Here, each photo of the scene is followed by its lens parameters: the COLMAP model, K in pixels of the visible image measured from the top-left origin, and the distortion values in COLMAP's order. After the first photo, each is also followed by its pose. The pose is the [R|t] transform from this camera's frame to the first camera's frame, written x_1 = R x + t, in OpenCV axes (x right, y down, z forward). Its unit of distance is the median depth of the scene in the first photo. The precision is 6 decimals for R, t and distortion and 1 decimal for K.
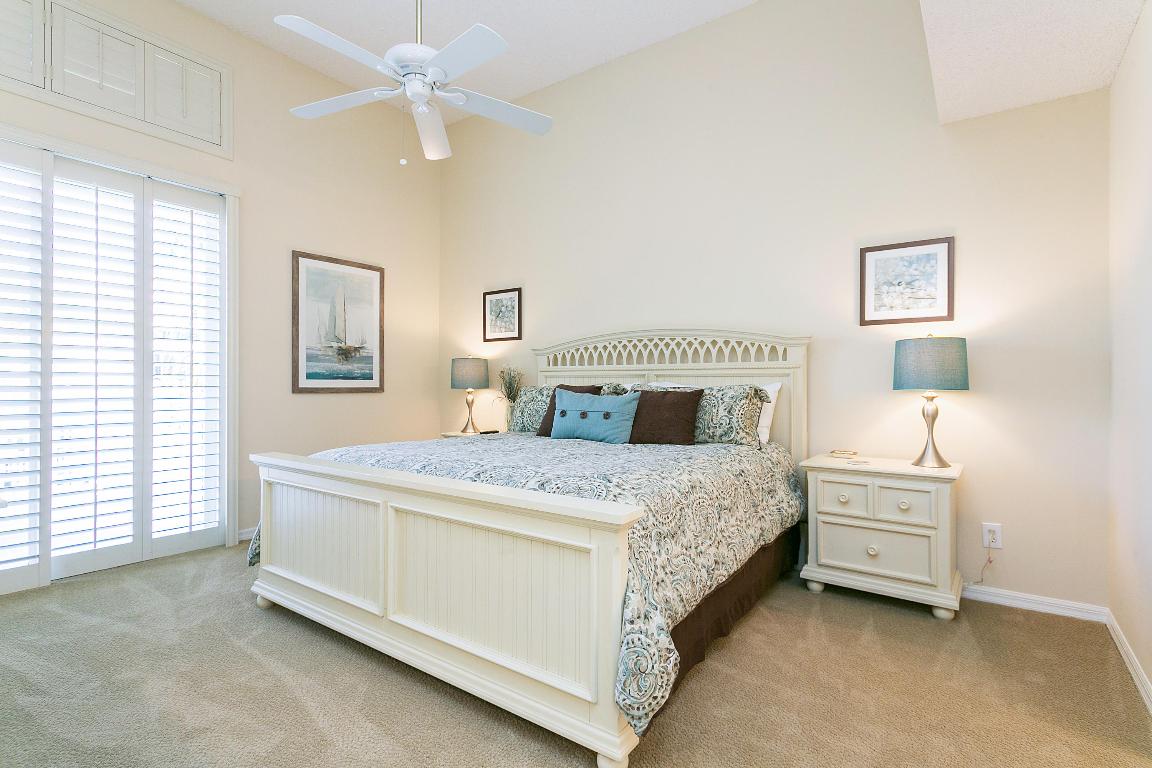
lens RADIAL K [[552.1, 0, 571.3], [0, 552.1, 380.9], [0, 0, 1]] dist [-0.001599, 0.001954]
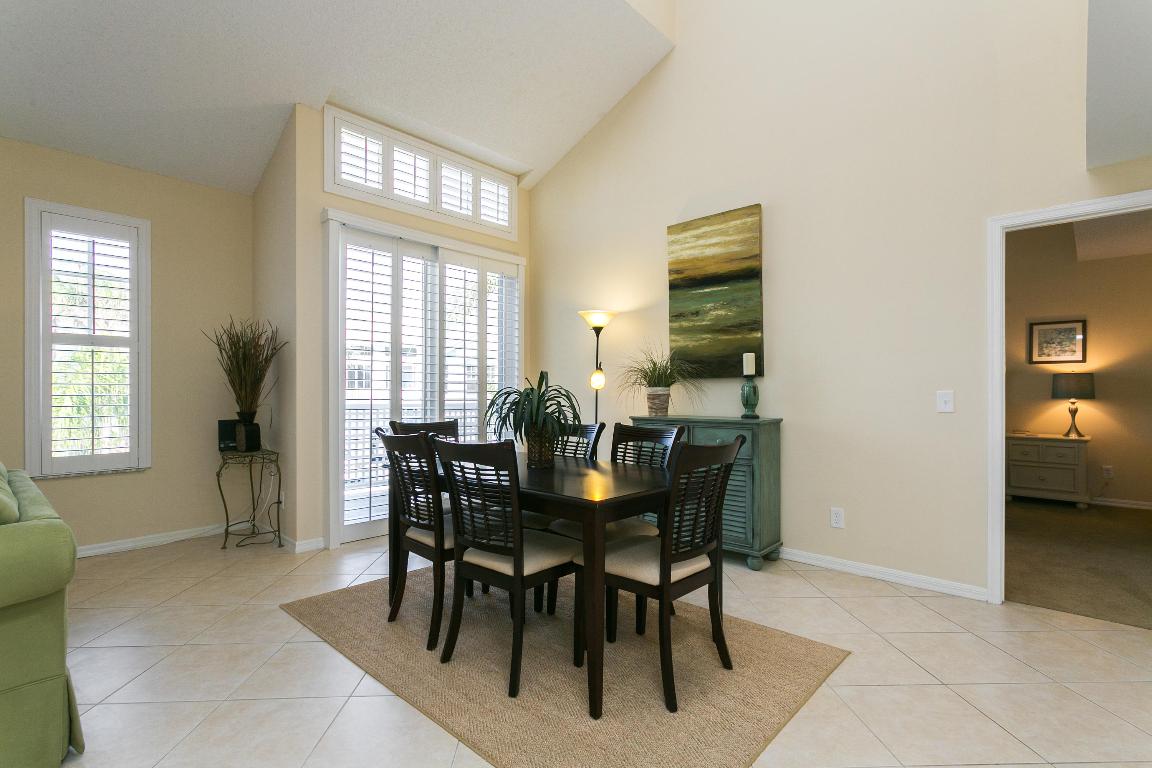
lens RADIAL K [[552.1, 0, 580.9], [0, 552.1, 391.2], [0, 0, 1]] dist [-0.001599, 0.001954]
pose [[0.992145, -0.000443, -0.125096, -0.848342], [-0.000293, 0.999983, -0.005859, 0.002011], [0.125096, 0.005849, 0.992127, -1.178548]]
